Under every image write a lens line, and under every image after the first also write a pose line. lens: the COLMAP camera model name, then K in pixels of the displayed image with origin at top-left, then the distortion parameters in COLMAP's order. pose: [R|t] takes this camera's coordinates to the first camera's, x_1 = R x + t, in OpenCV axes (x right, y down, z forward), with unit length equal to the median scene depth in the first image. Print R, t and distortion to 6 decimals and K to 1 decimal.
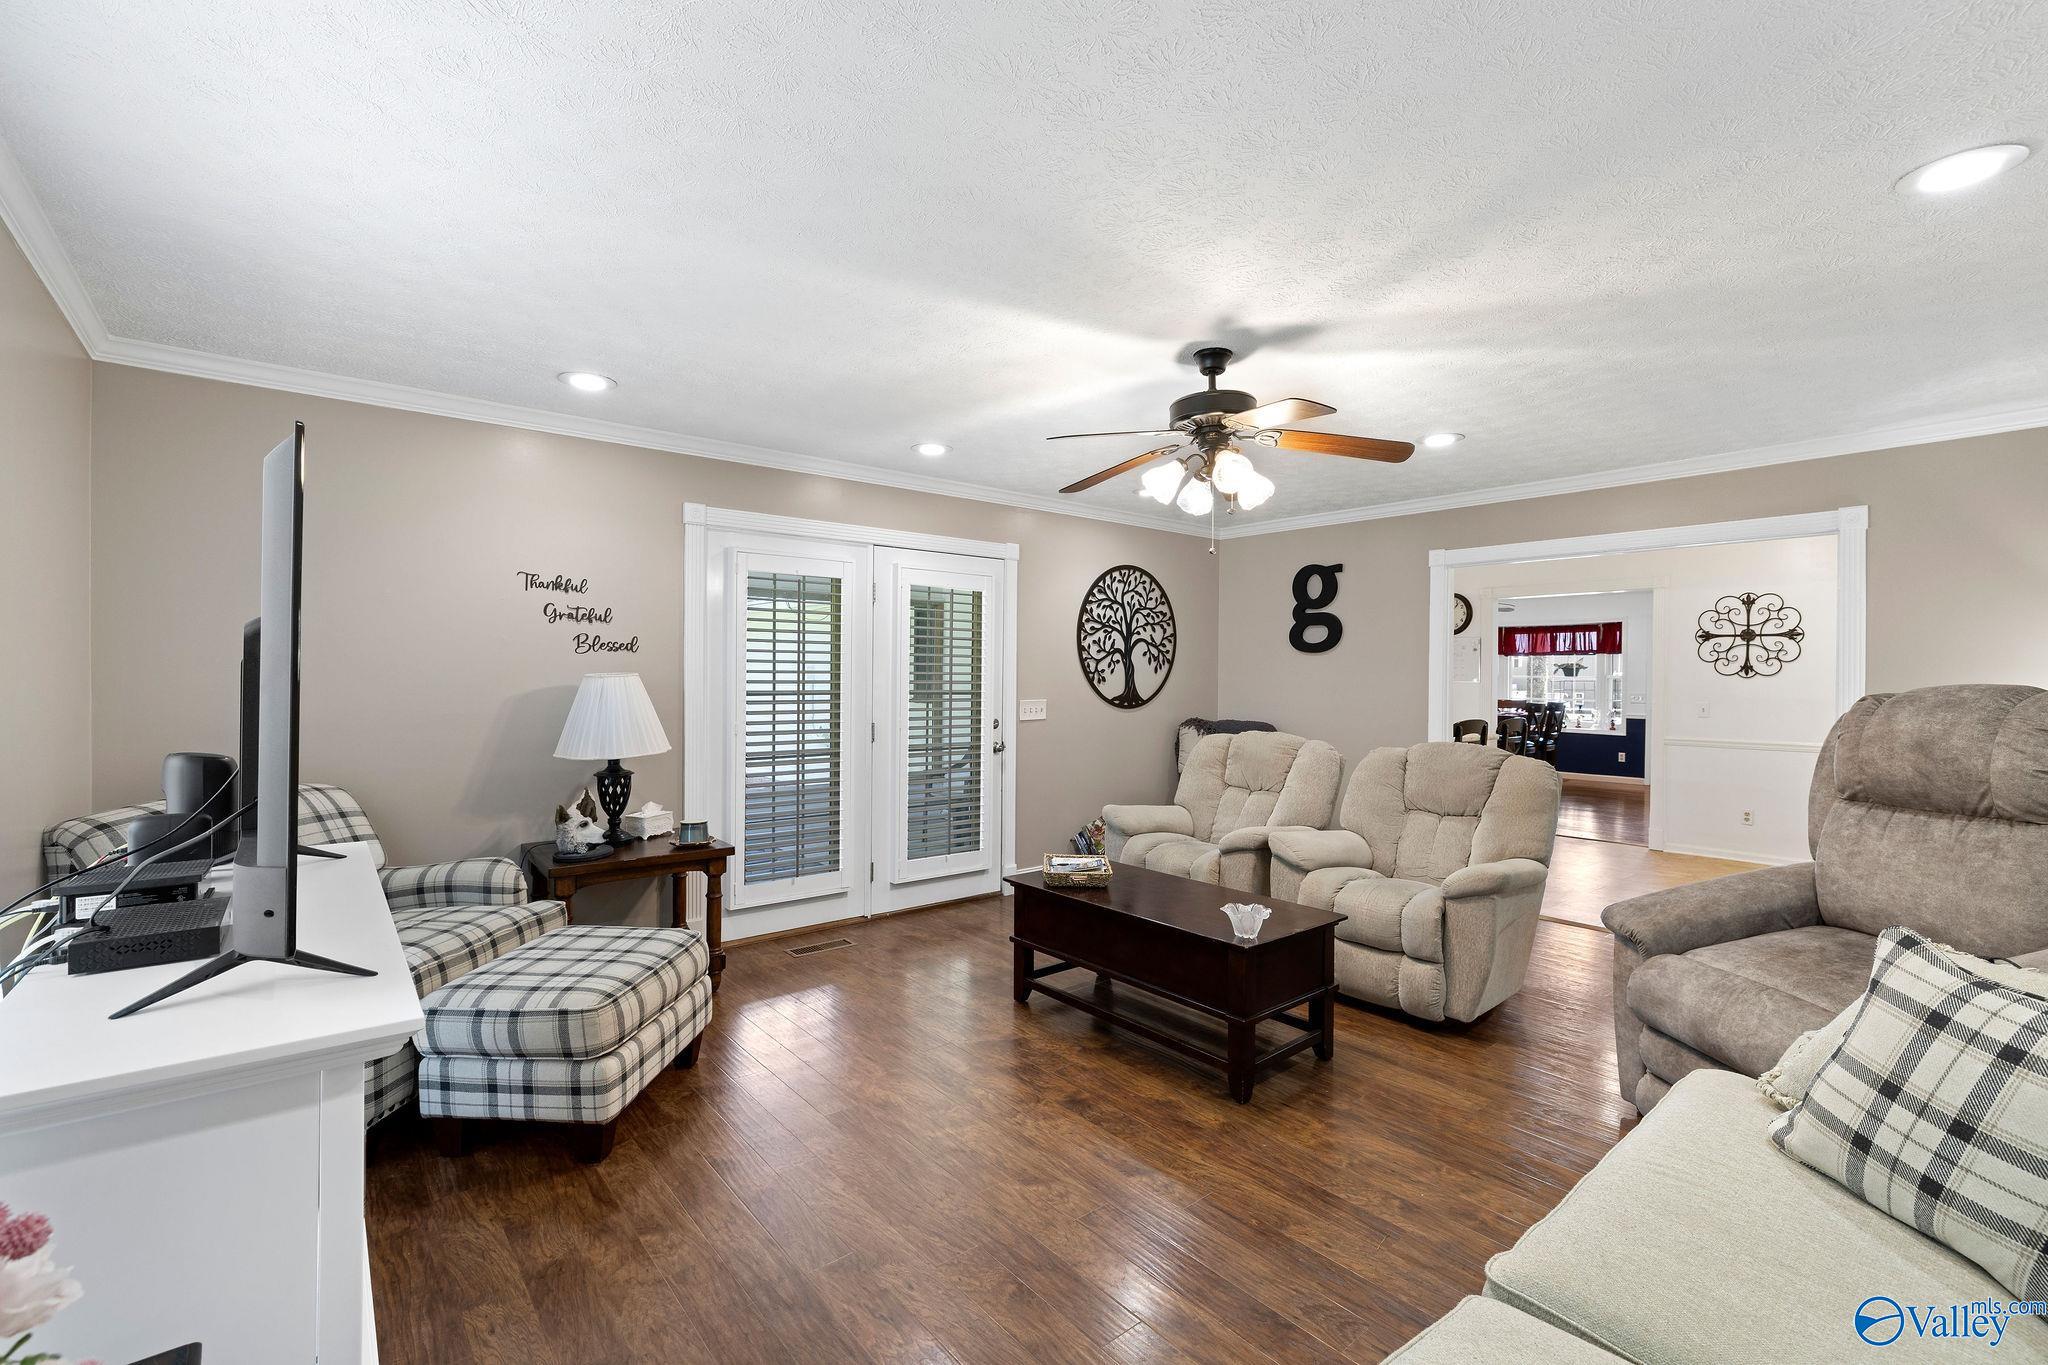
lens RADIAL K [[905.1, 0, 1038.7], [0, 905.1, 662.5], [0, 0, 1]] dist [0.001364, -0.000483]
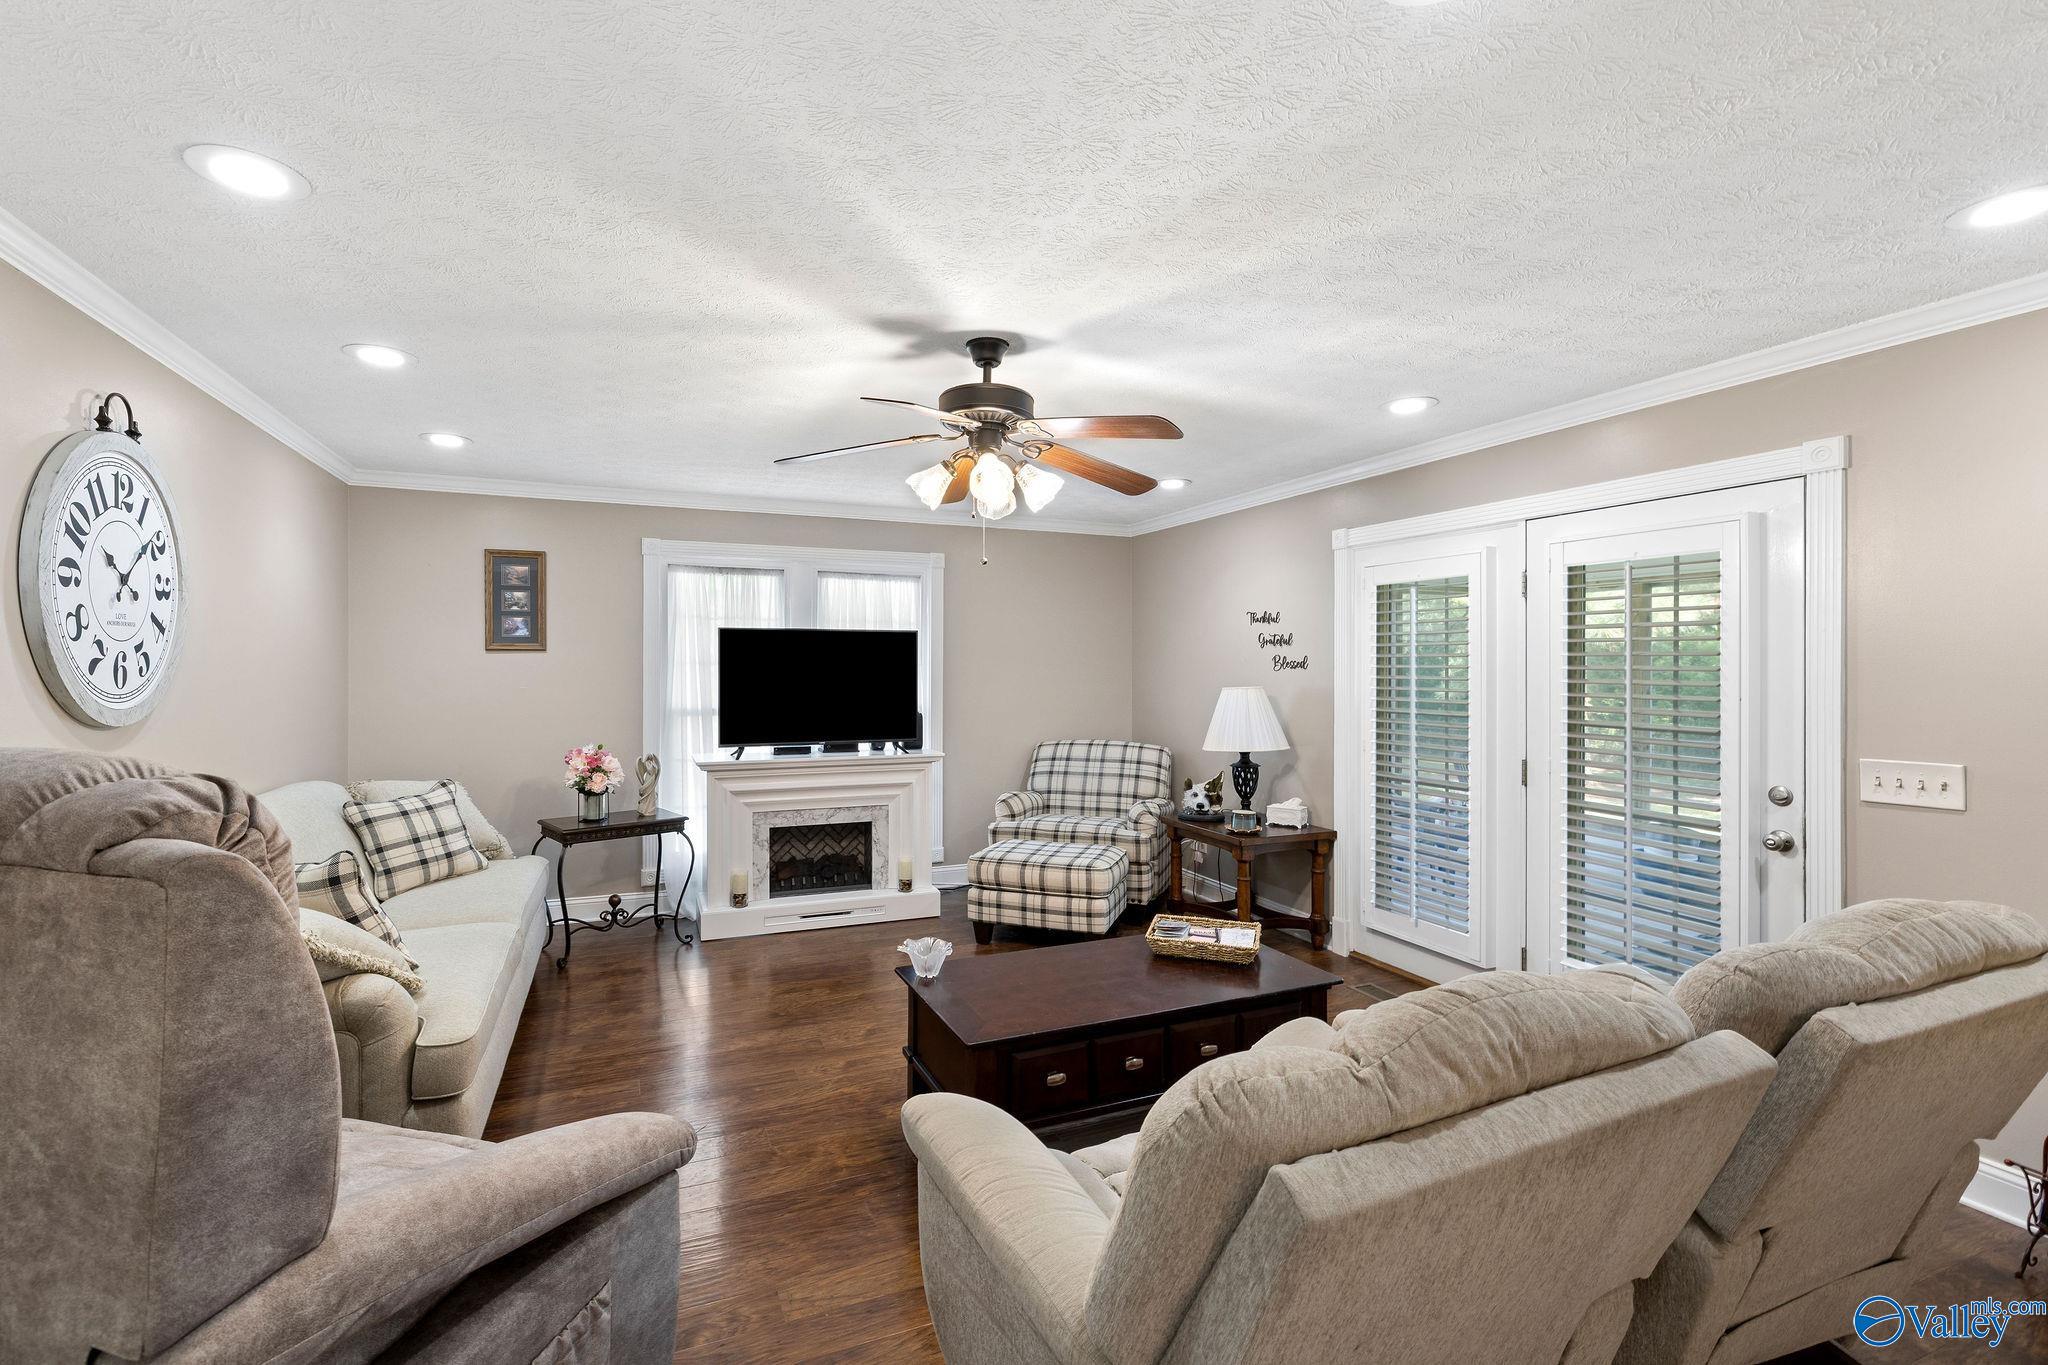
lens RADIAL K [[905.1, 0, 1028.0], [0, 905.1, 665.5], [0, 0, 1]] dist [0.001364, -0.000483]
pose [[-0.225015, -0.005939, -0.974337, 0.831307], [-0.000147, 0.999982, -0.006061, -0.009259], [0.974355, -0.001221, -0.225011, 0.961159]]
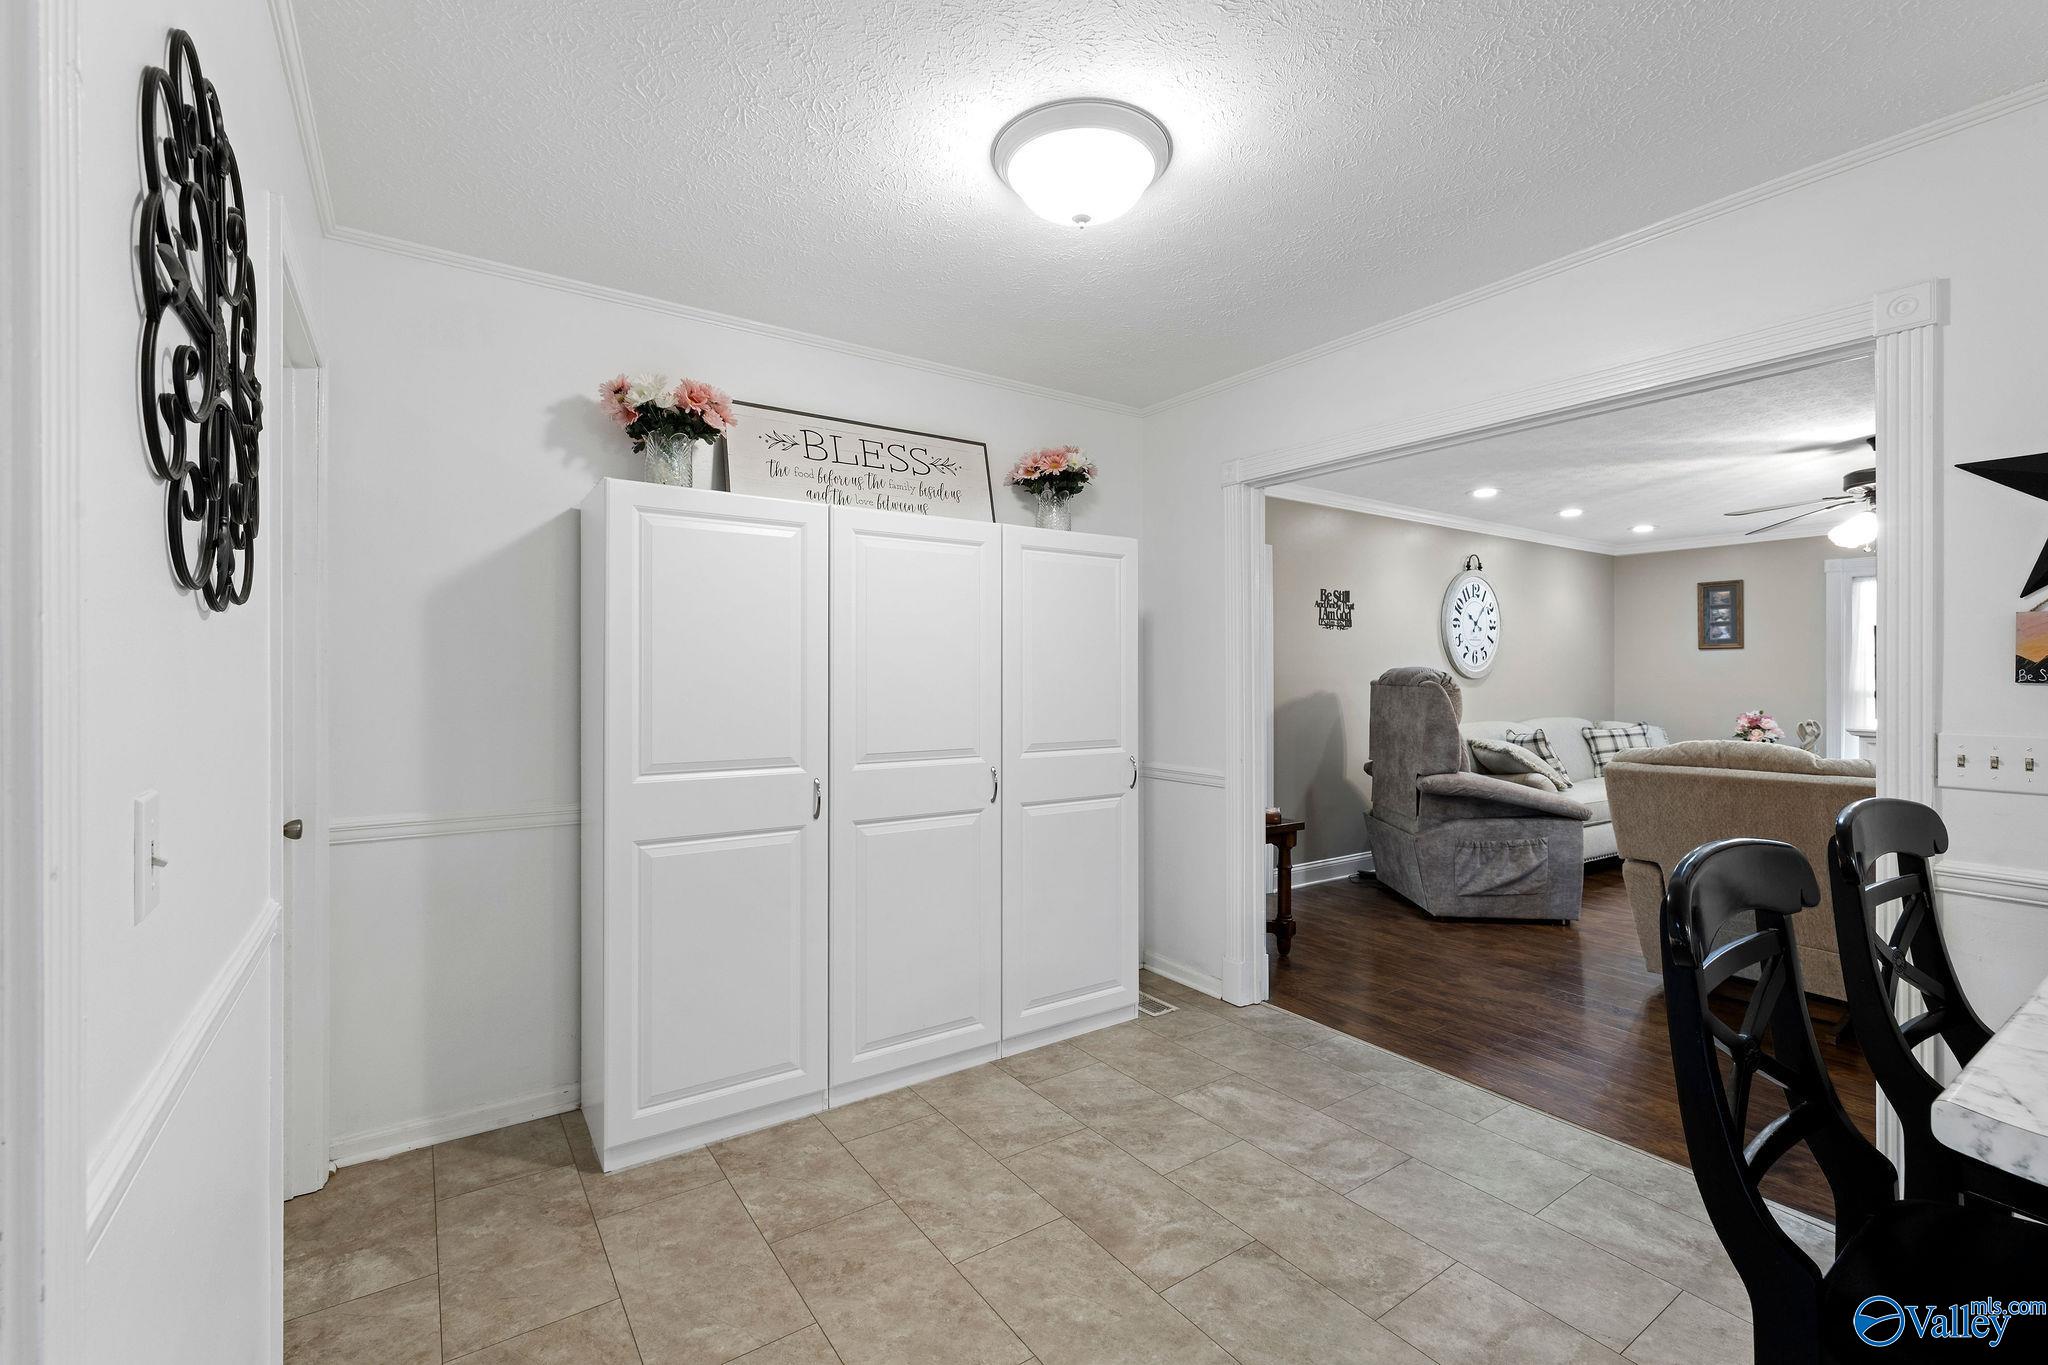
lens RADIAL K [[905.1, 0, 975.5], [0, 905.1, 664.7], [0, 0, 1]] dist [0.001364, -0.000483]
pose [[-0.998051, -0.008512, 0.061827, 1.171735], [-0.009458, 0.999842, -0.015020, 0.036277], [-0.061689, -0.015576, -0.997974, 1.909867]]
